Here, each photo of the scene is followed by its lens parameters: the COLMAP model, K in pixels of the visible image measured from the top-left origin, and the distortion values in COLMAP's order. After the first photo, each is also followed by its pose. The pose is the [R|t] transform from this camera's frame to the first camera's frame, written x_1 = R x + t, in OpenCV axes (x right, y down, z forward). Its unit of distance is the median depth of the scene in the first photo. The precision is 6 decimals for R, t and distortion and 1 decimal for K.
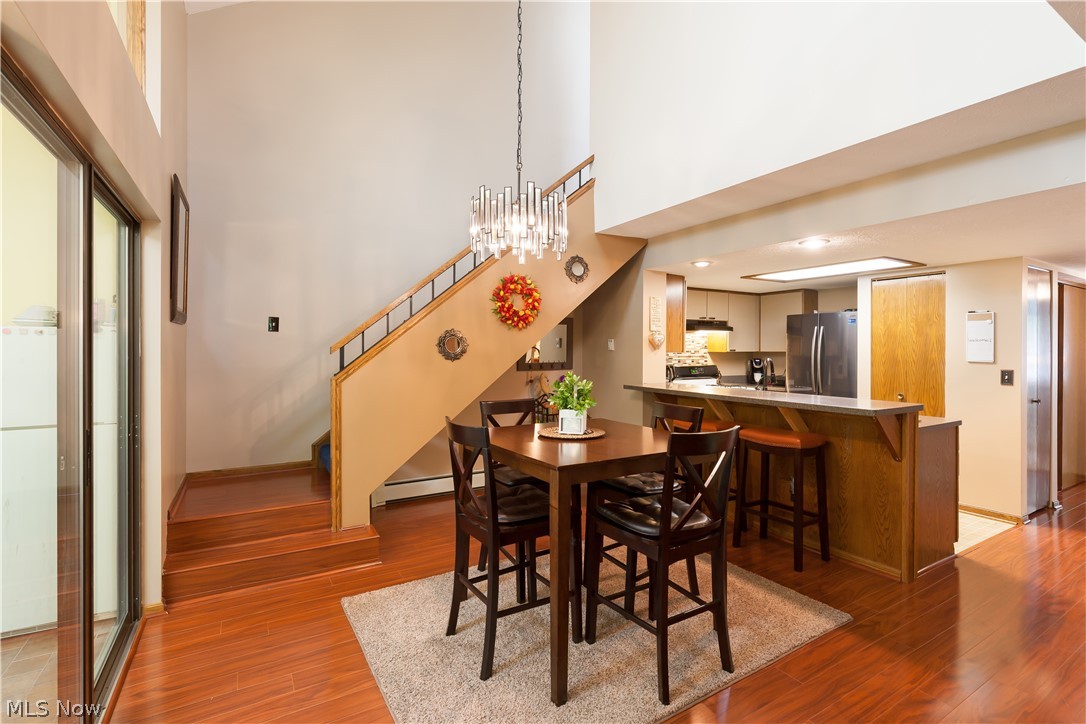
lens RADIAL K [[504.7, 0, 552.8], [0, 504.7, 348.4], [0, 0, 1]] dist [0.000131, 0.000594]
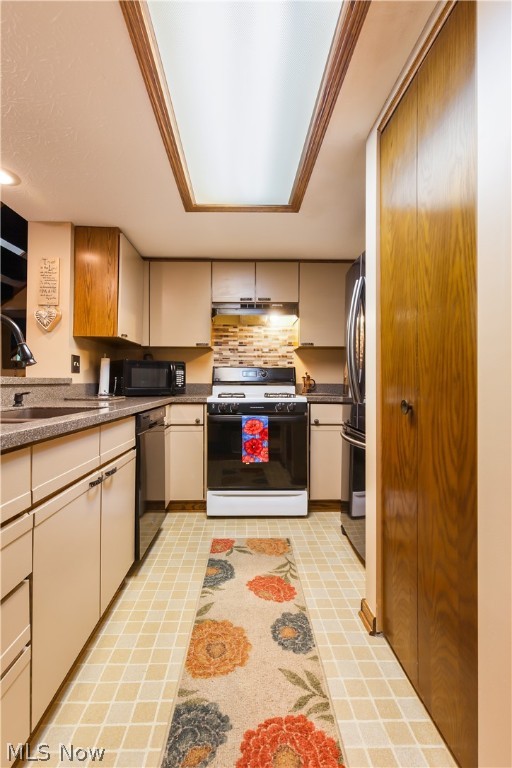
lens RADIAL K [[356.9, 0, 248.6], [0, 356.9, 385.9], [0, 0, 1]] dist [0.000131, 0.000594]
pose [[0.855936, 0.016209, -0.516828, 0.802247], [-0.016593, 0.999855, 0.003878, 0.088876], [0.516816, 0.005256, 0.856081, 0.805276]]
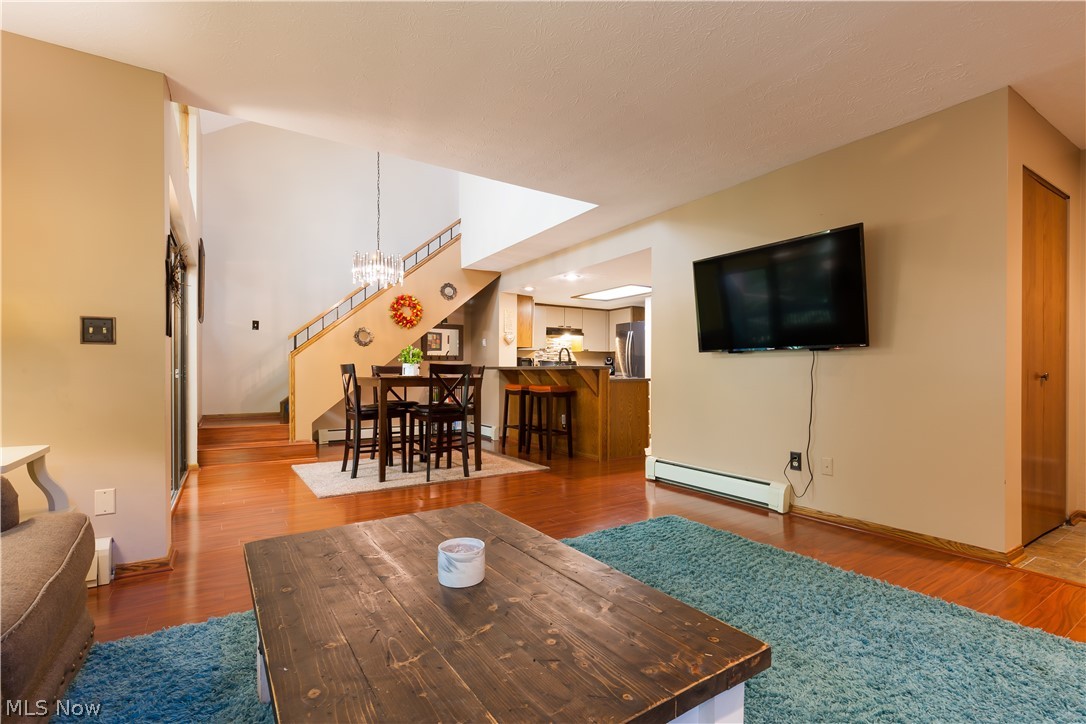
lens RADIAL K [[504.7, 0, 542.4], [0, 504.7, 373.3], [0, 0, 1]] dist [0.000131, 0.000594]
pose [[0.999948, -0.000067, 0.010239, 0.324996], [0.000026, 0.999992, 0.003980, 0.093026], [-0.010239, -0.003980, 0.999940, -0.583189]]
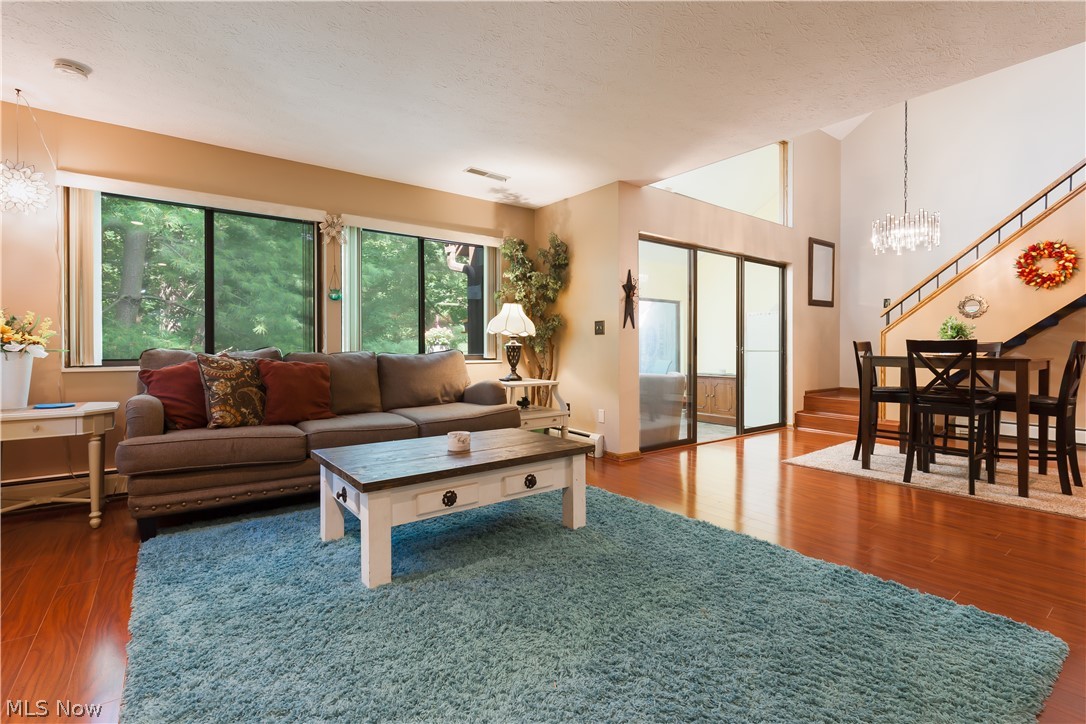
lens RADIAL K [[504.7, 0, 526.8], [0, 504.7, 346.4], [0, 0, 1]] dist [0.000131, 0.000594]
pose [[0.064808, -0.000618, -0.997898, 0.932291], [-0.001784, 0.999998, -0.000735, 0.089214], [0.997896, 0.001828, 0.064807, -0.239387]]
